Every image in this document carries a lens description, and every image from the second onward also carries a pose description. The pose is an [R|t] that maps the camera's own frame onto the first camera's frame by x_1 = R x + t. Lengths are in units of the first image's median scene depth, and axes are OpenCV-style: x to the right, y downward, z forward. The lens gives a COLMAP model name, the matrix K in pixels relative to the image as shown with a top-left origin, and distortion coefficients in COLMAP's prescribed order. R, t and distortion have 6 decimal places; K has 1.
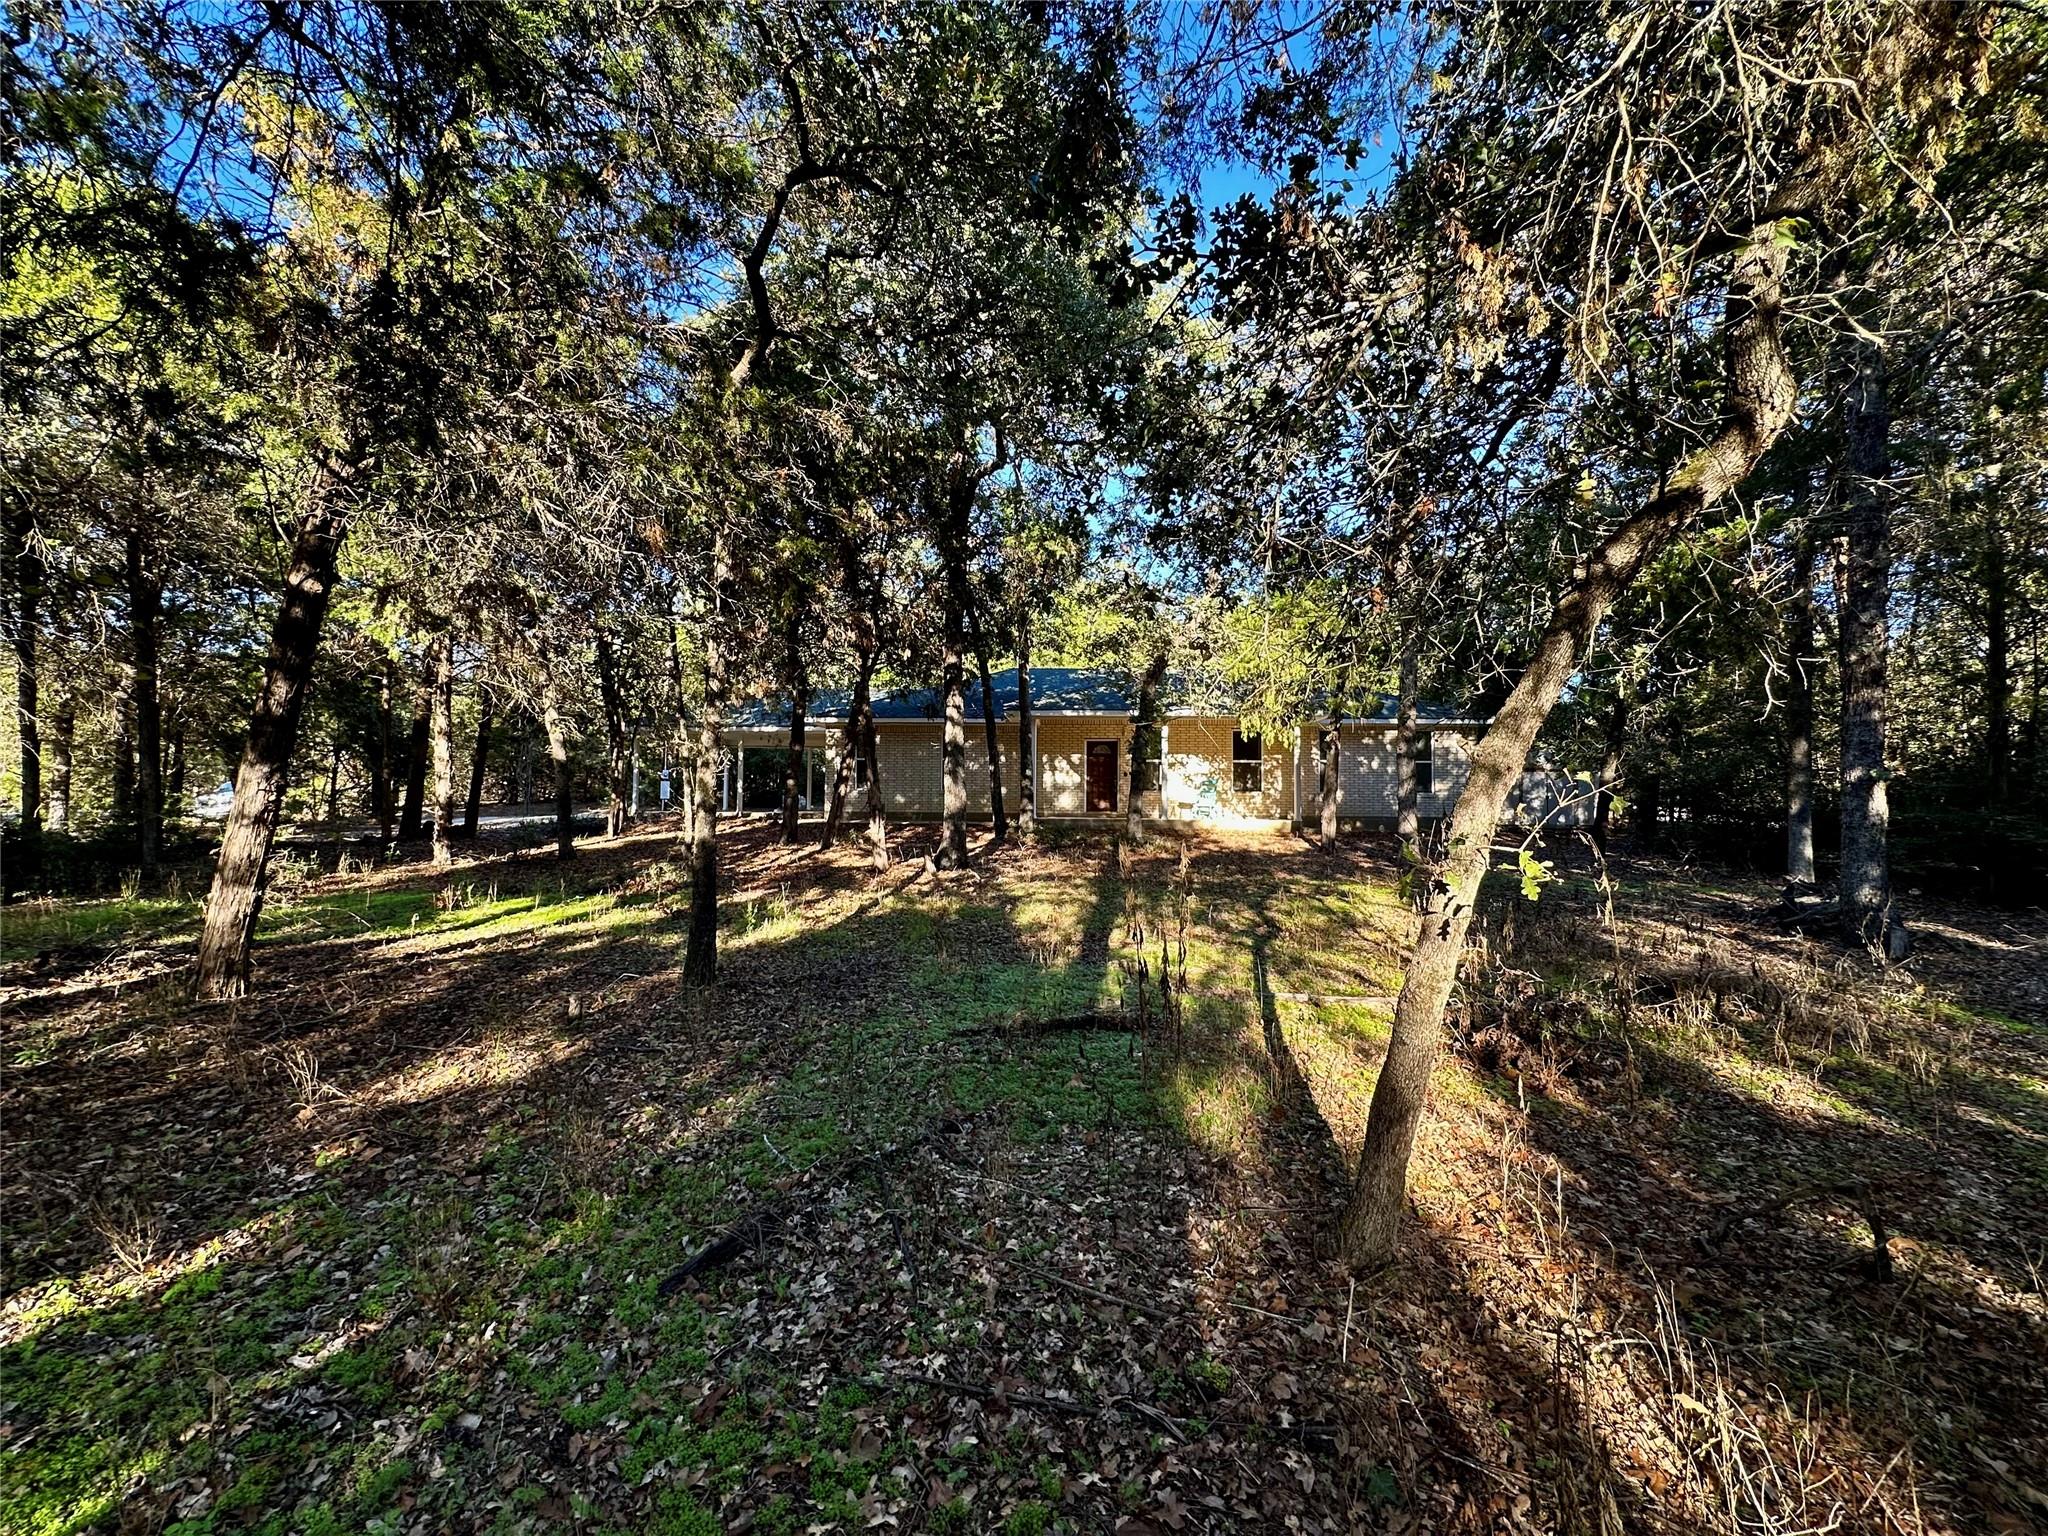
lens RADIAL K [[817.4, 0, 1023.6], [0, 817.4, 766.4], [0, 0, 1]] dist [-0.003846, 0.000643]
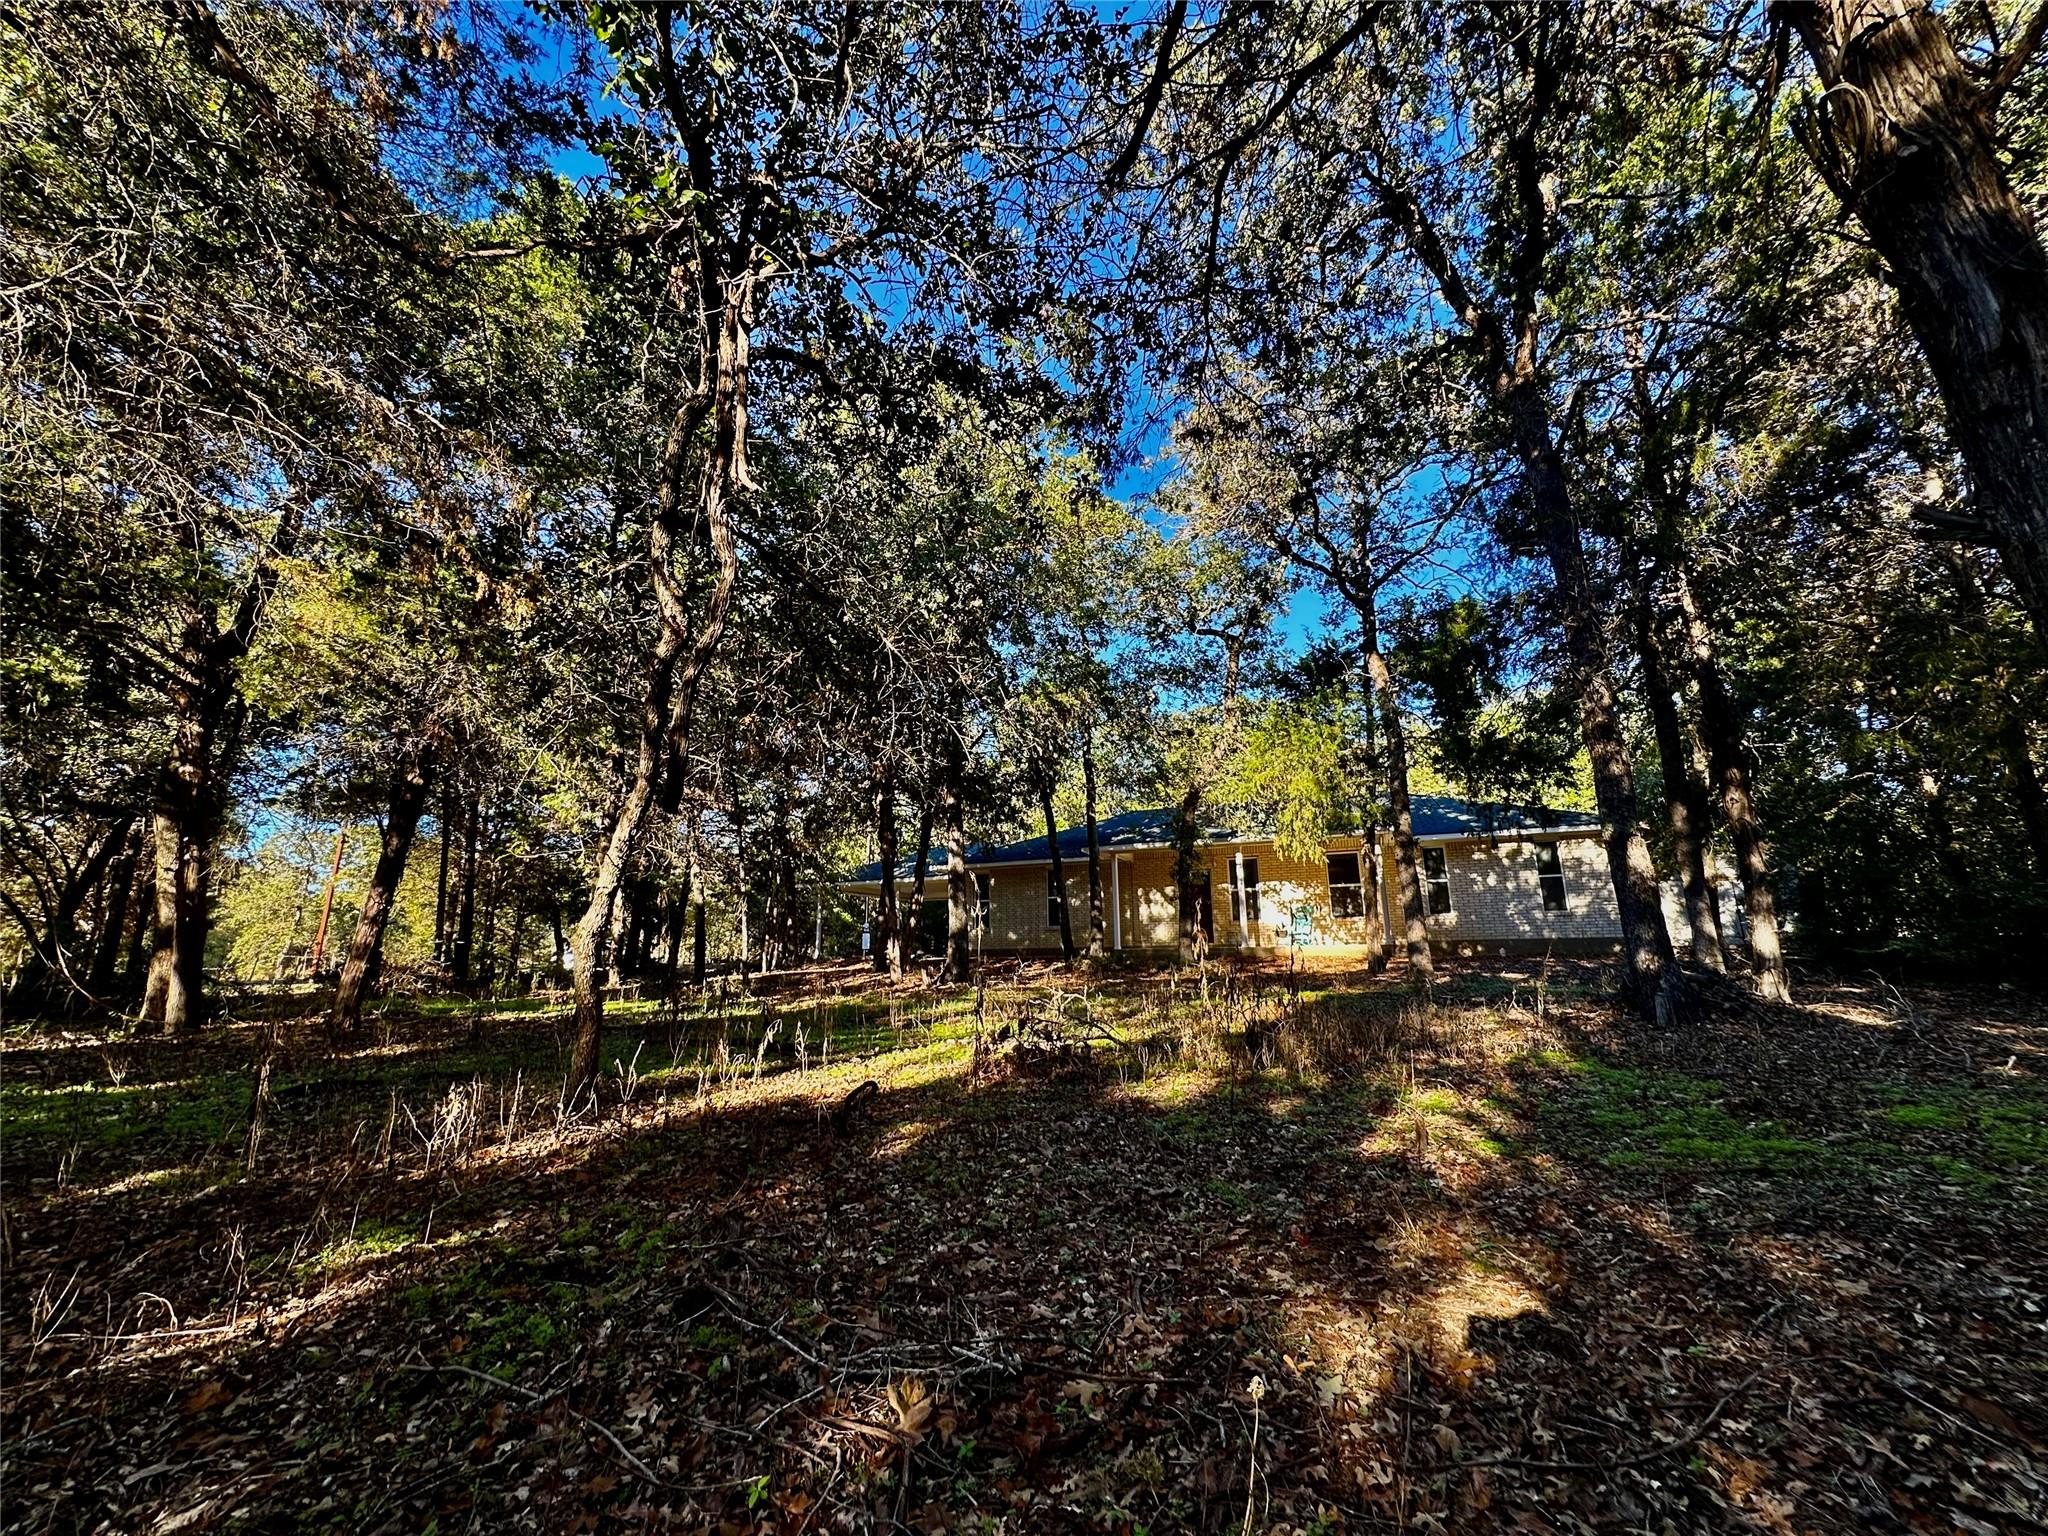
lens RADIAL K [[817.4, 0, 1023.8], [0, 817.4, 766.0], [0, 0, 1]] dist [-0.003846, 0.000643]
pose [[0.944250, -0.096271, -0.314839, 0.234040], [0.033785, 0.979578, -0.198207, 0.035076], [0.327491, 0.176520, 0.928219, -0.047190]]
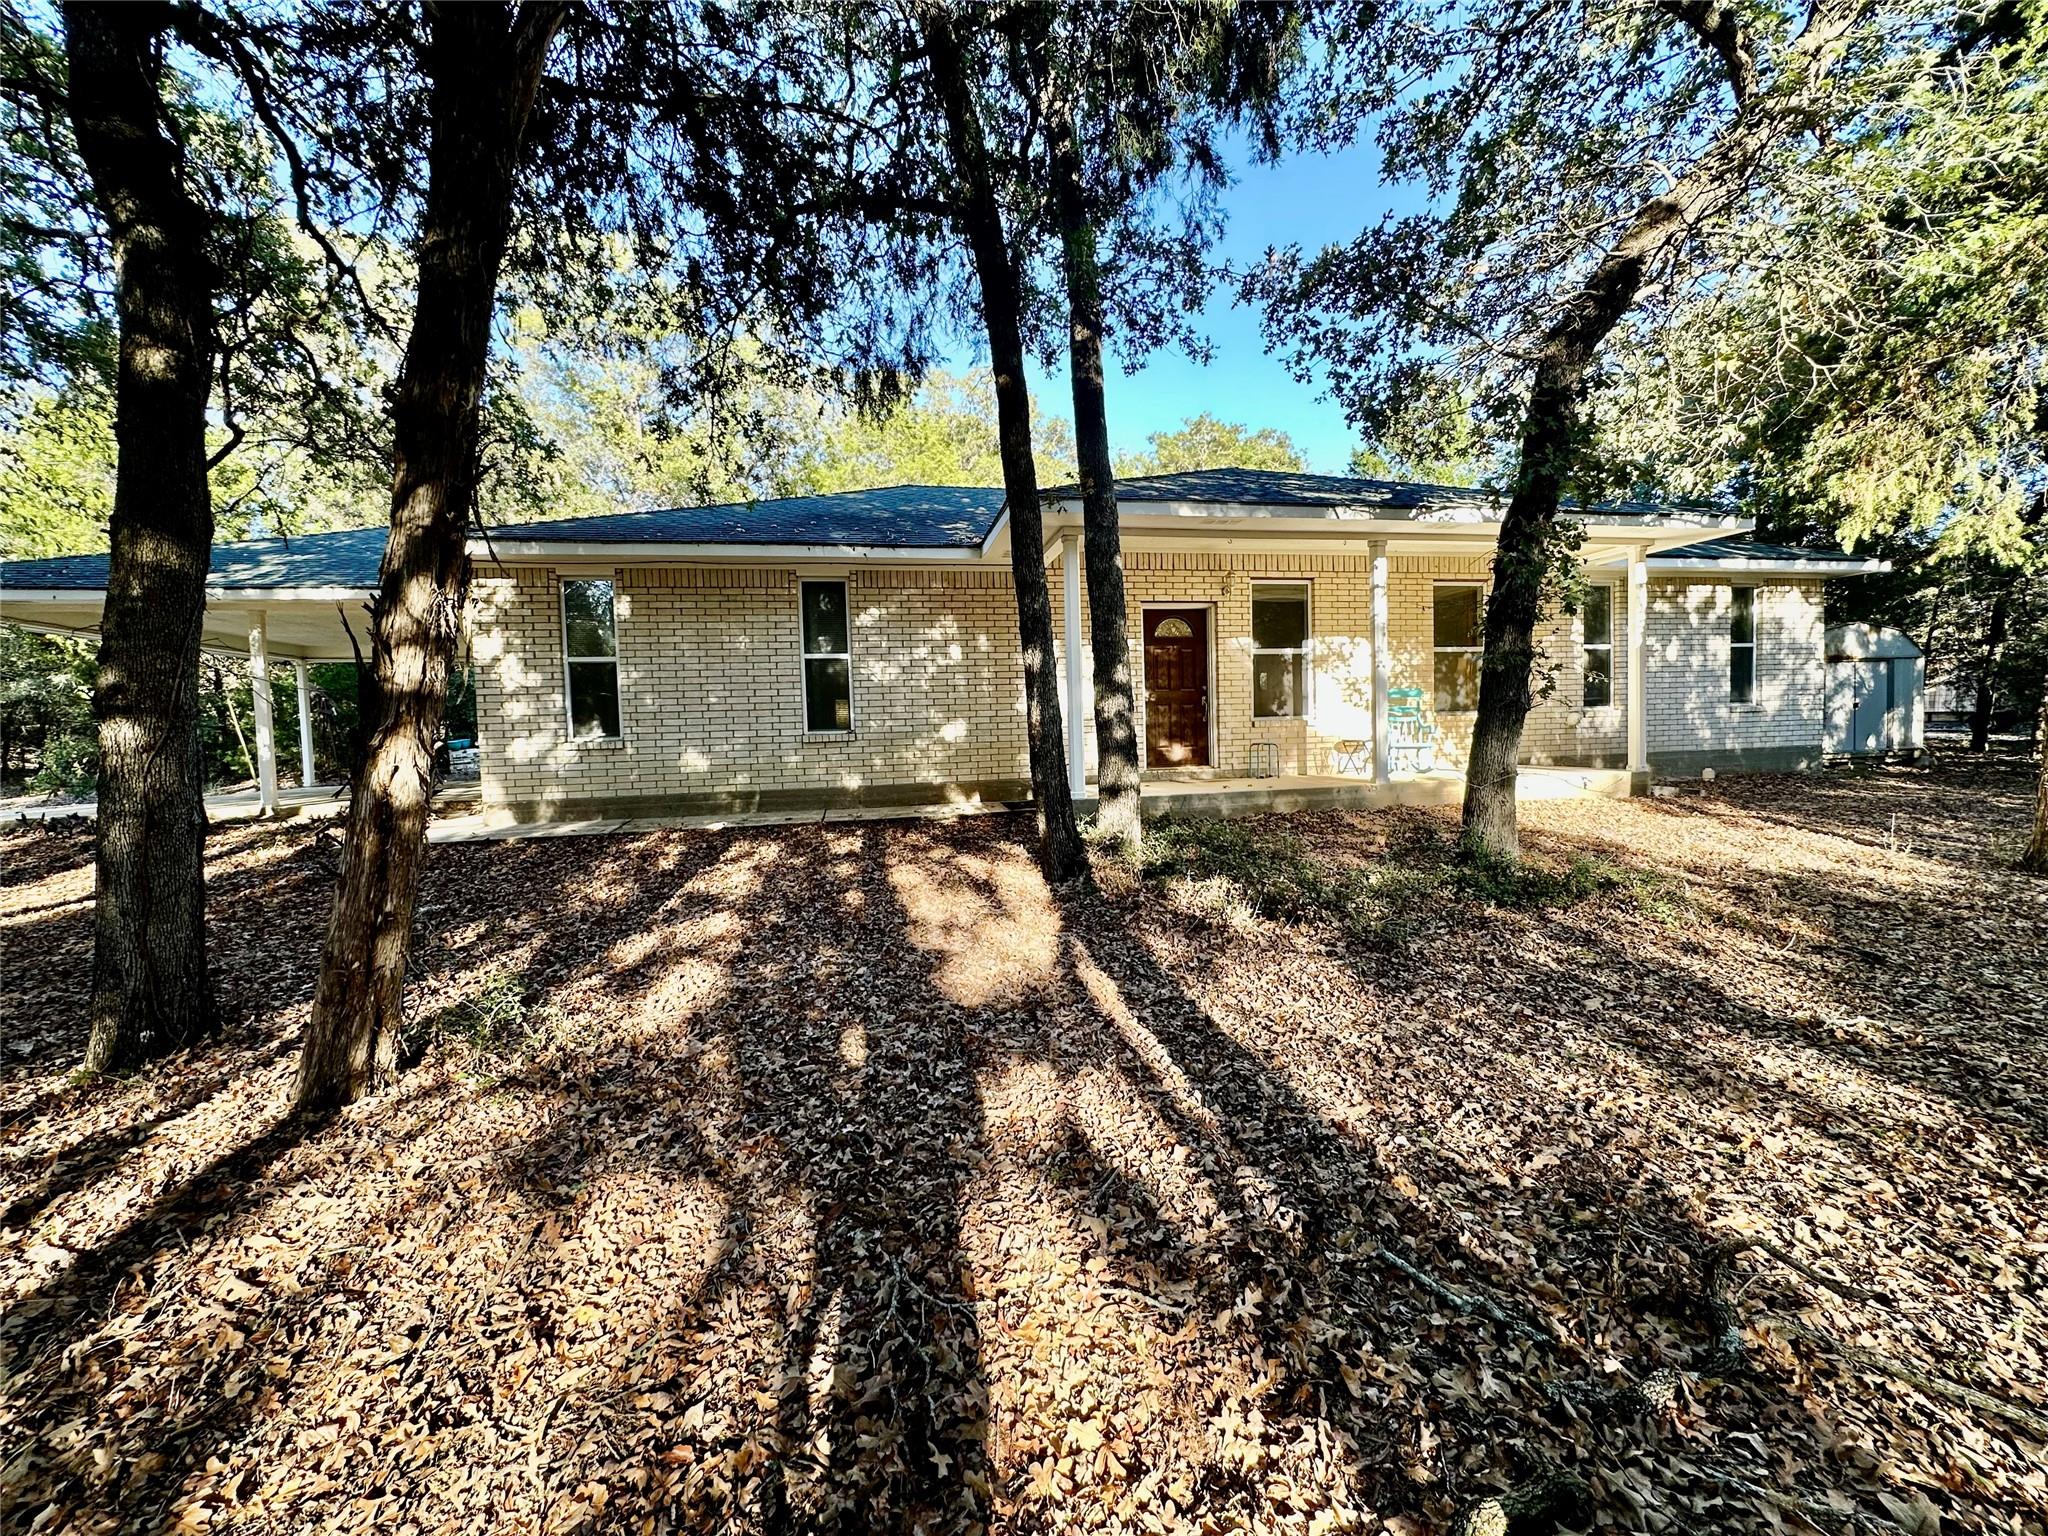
lens RADIAL K [[817.4, 0, 1017.6], [0, 817.4, 768.5], [0, 0, 1]] dist [-0.003846, 0.000643]
pose [[0.965778, -0.049956, 0.254515, -0.104336], [0.026996, 0.995308, 0.092920, 0.011831], [-0.257963, -0.082869, 0.962594, 0.601125]]
